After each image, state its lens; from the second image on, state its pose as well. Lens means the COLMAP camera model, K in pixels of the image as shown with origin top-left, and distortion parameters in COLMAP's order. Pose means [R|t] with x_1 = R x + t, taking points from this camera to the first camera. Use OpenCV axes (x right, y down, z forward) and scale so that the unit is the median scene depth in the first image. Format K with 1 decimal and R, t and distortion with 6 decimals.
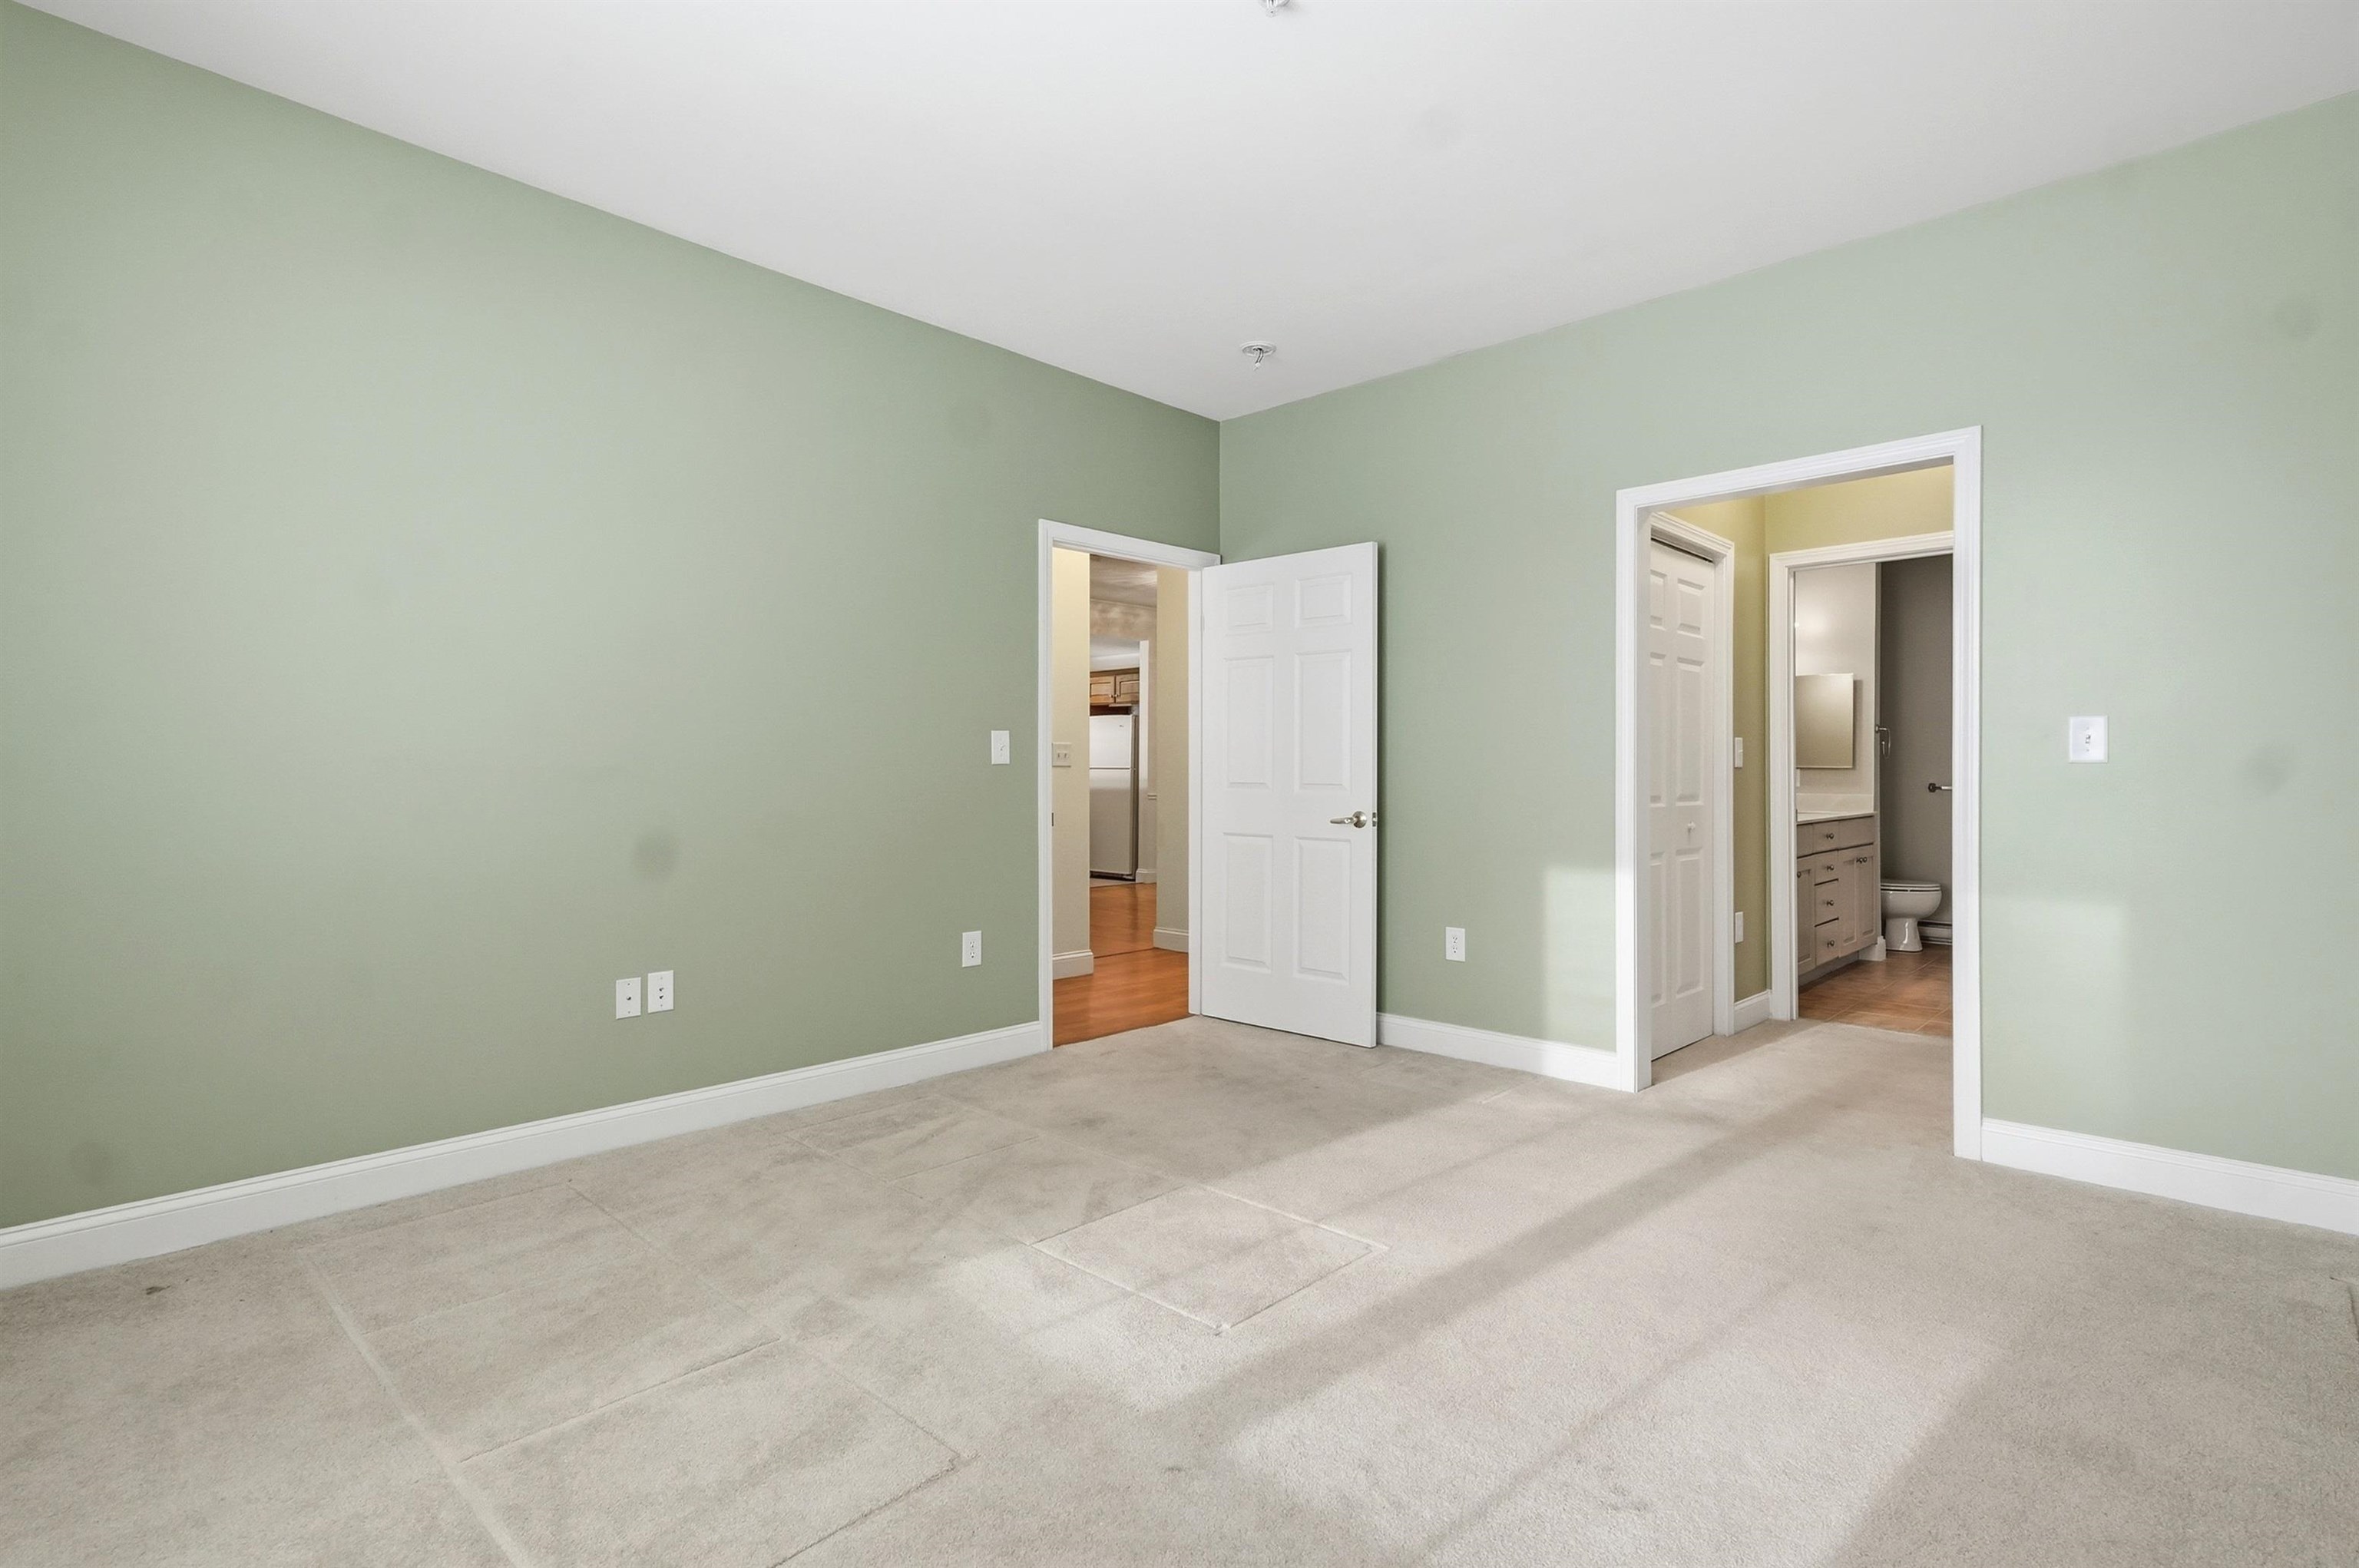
lens RADIAL K [[1152.4, 0, 1193.2], [0, 1152.4, 779.7], [0, 0, 1]] dist [0.015196, 0.011037]
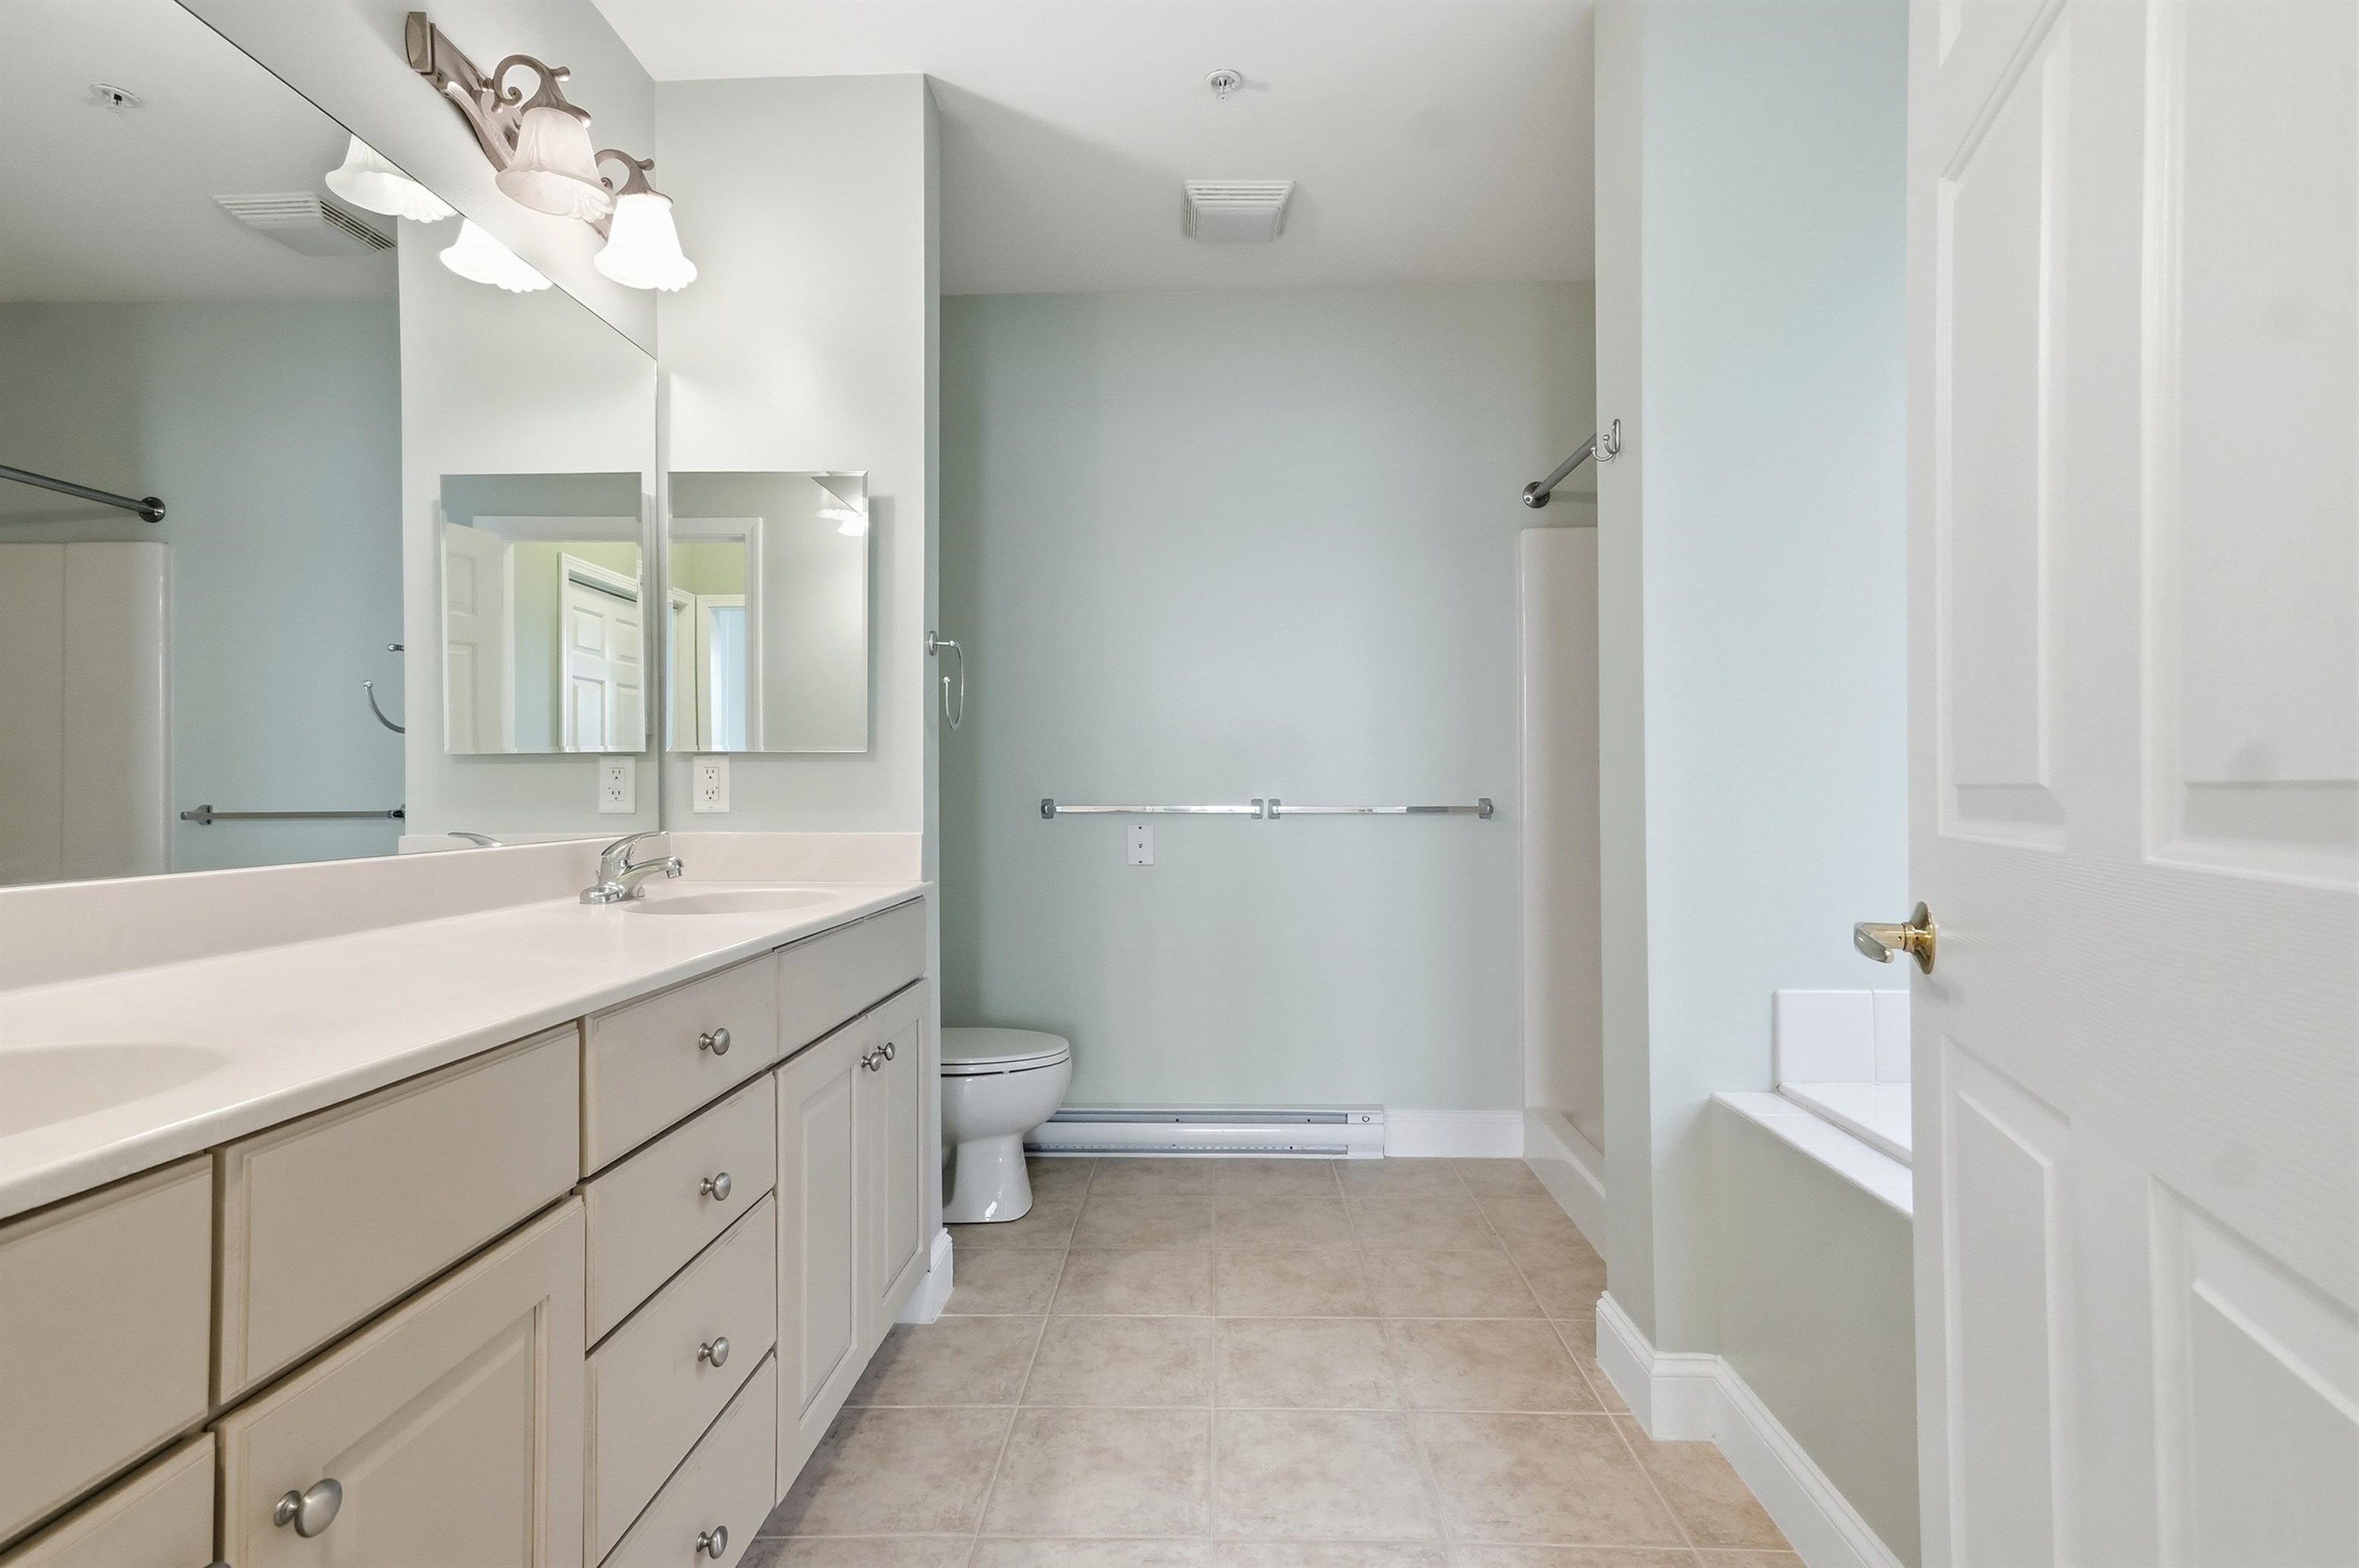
lens RADIAL K [[1152.4, 0, 1182.1], [0, 1152.4, 784.1], [0, 0, 1]] dist [0.015196, 0.011037]
pose [[0.742873, 0.002920, 0.669426, 0.408221], [0.003378, 0.999961, -0.008111, 0.001627], [-0.669424, 0.008286, 0.742835, 0.683531]]
